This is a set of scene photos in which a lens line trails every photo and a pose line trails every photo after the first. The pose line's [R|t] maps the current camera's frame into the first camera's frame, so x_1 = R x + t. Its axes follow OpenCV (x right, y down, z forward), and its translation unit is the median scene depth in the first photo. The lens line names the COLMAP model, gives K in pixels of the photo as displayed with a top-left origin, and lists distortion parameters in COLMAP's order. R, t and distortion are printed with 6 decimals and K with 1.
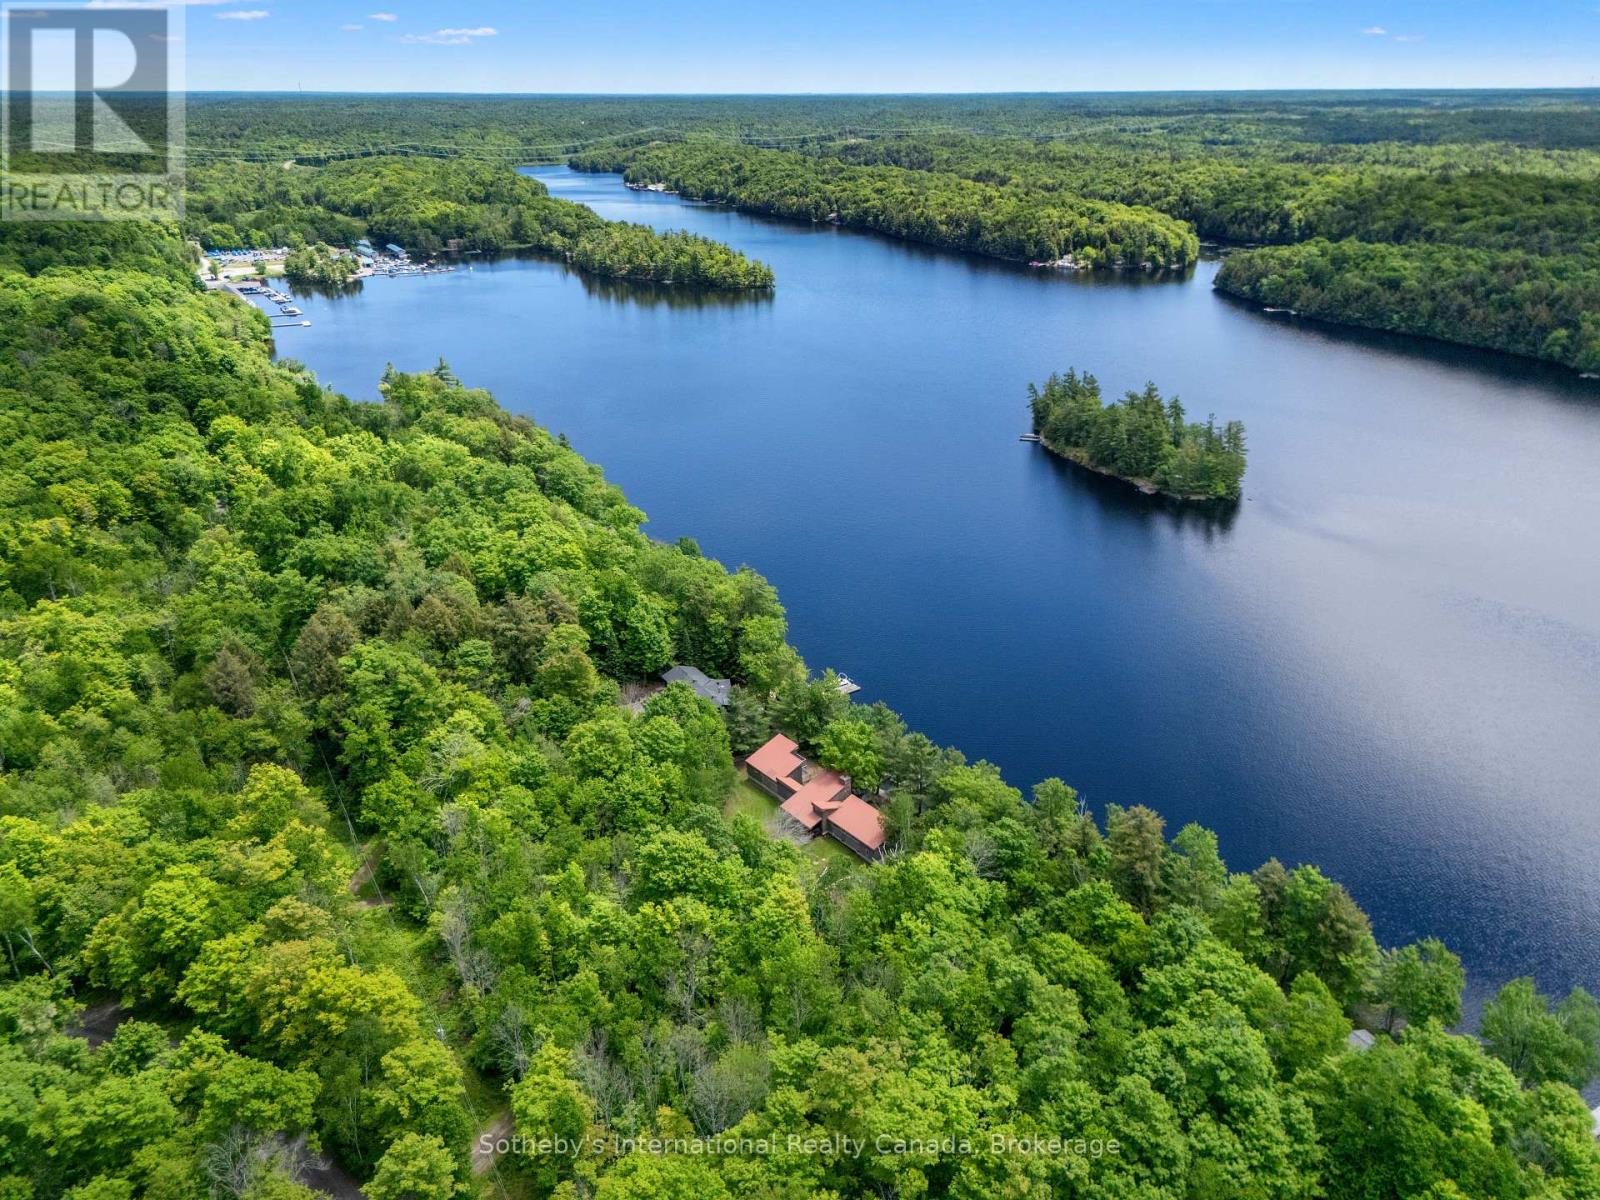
lens RADIAL K [[1197.2, 0, 800.0], [0, 1197.2, 600.0], [0, 0, 1]] dist [0.068051, -0.055445]
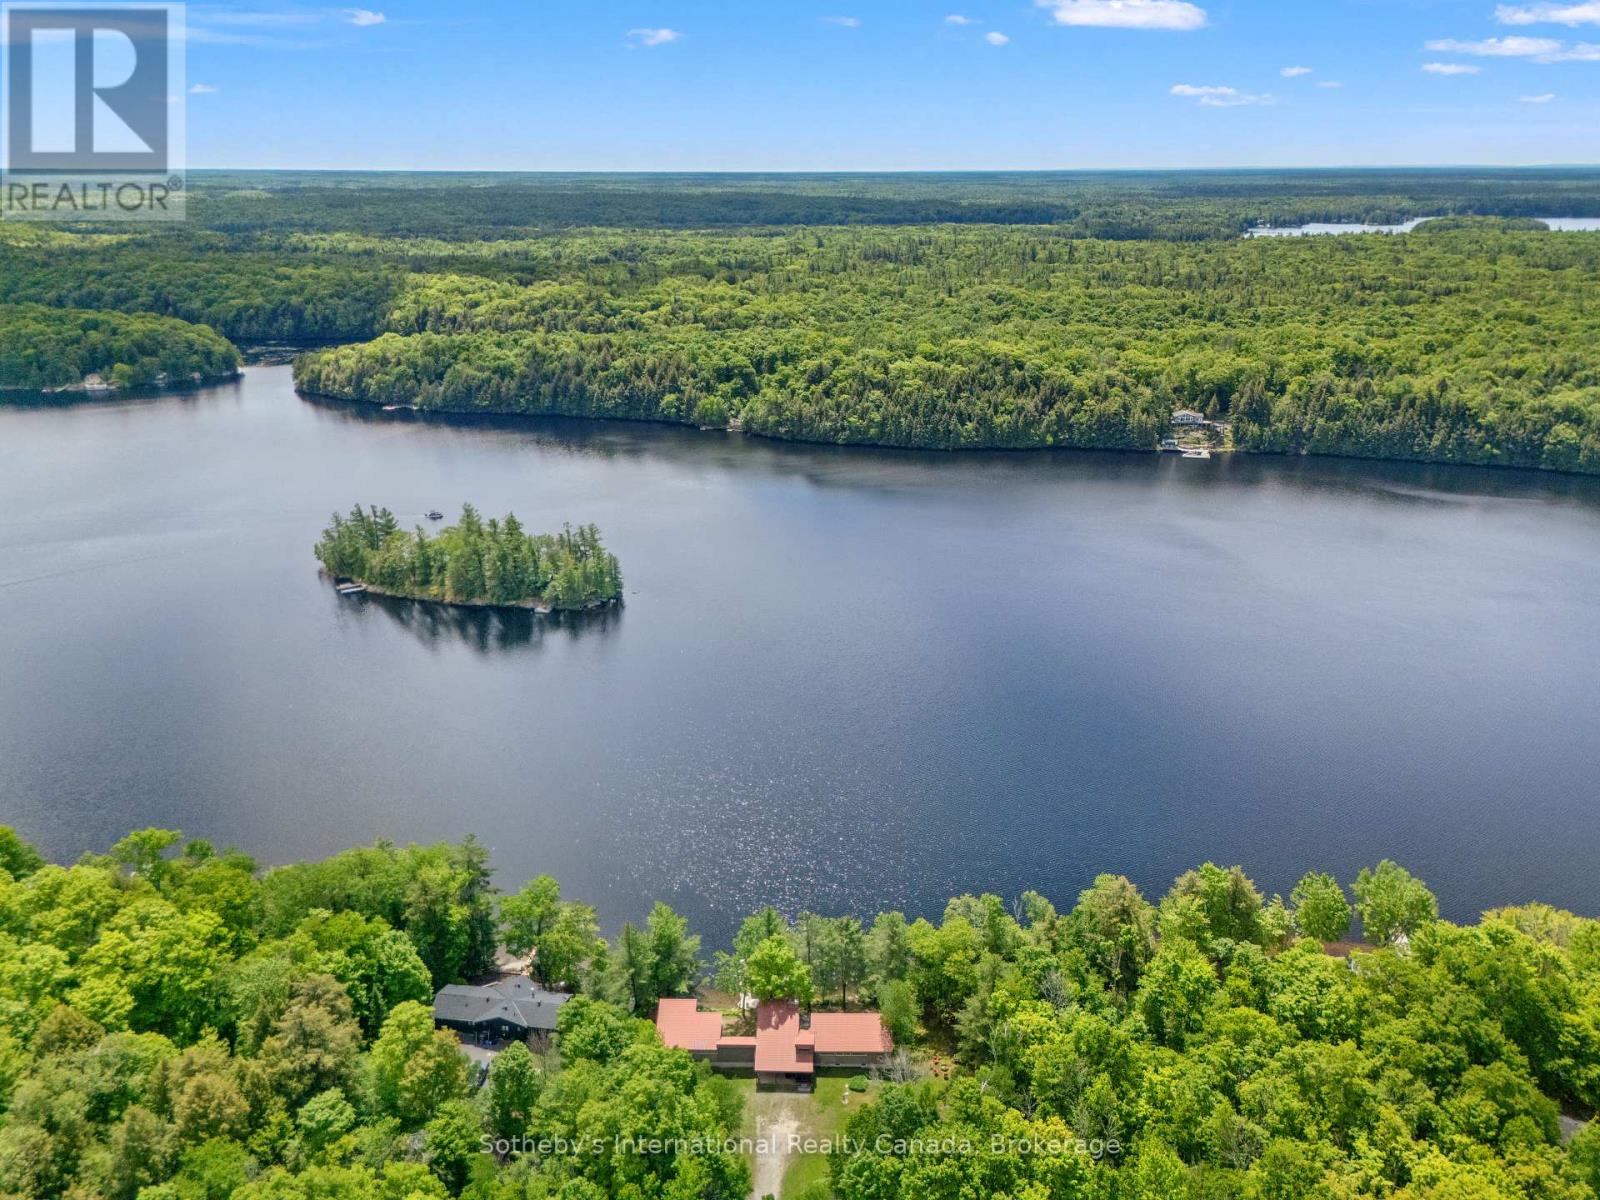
lens RADIAL K [[1197.2, 0, 800.0], [0, 1197.2, 600.0], [0, 0, 1]] dist [0.068051, -0.055445]
pose [[0.638443, -0.261222, 0.723984, -0.197521], [0.301333, 0.950390, 0.077183, -0.076321], [-0.708229, 0.168883, 0.685485, 0.118995]]
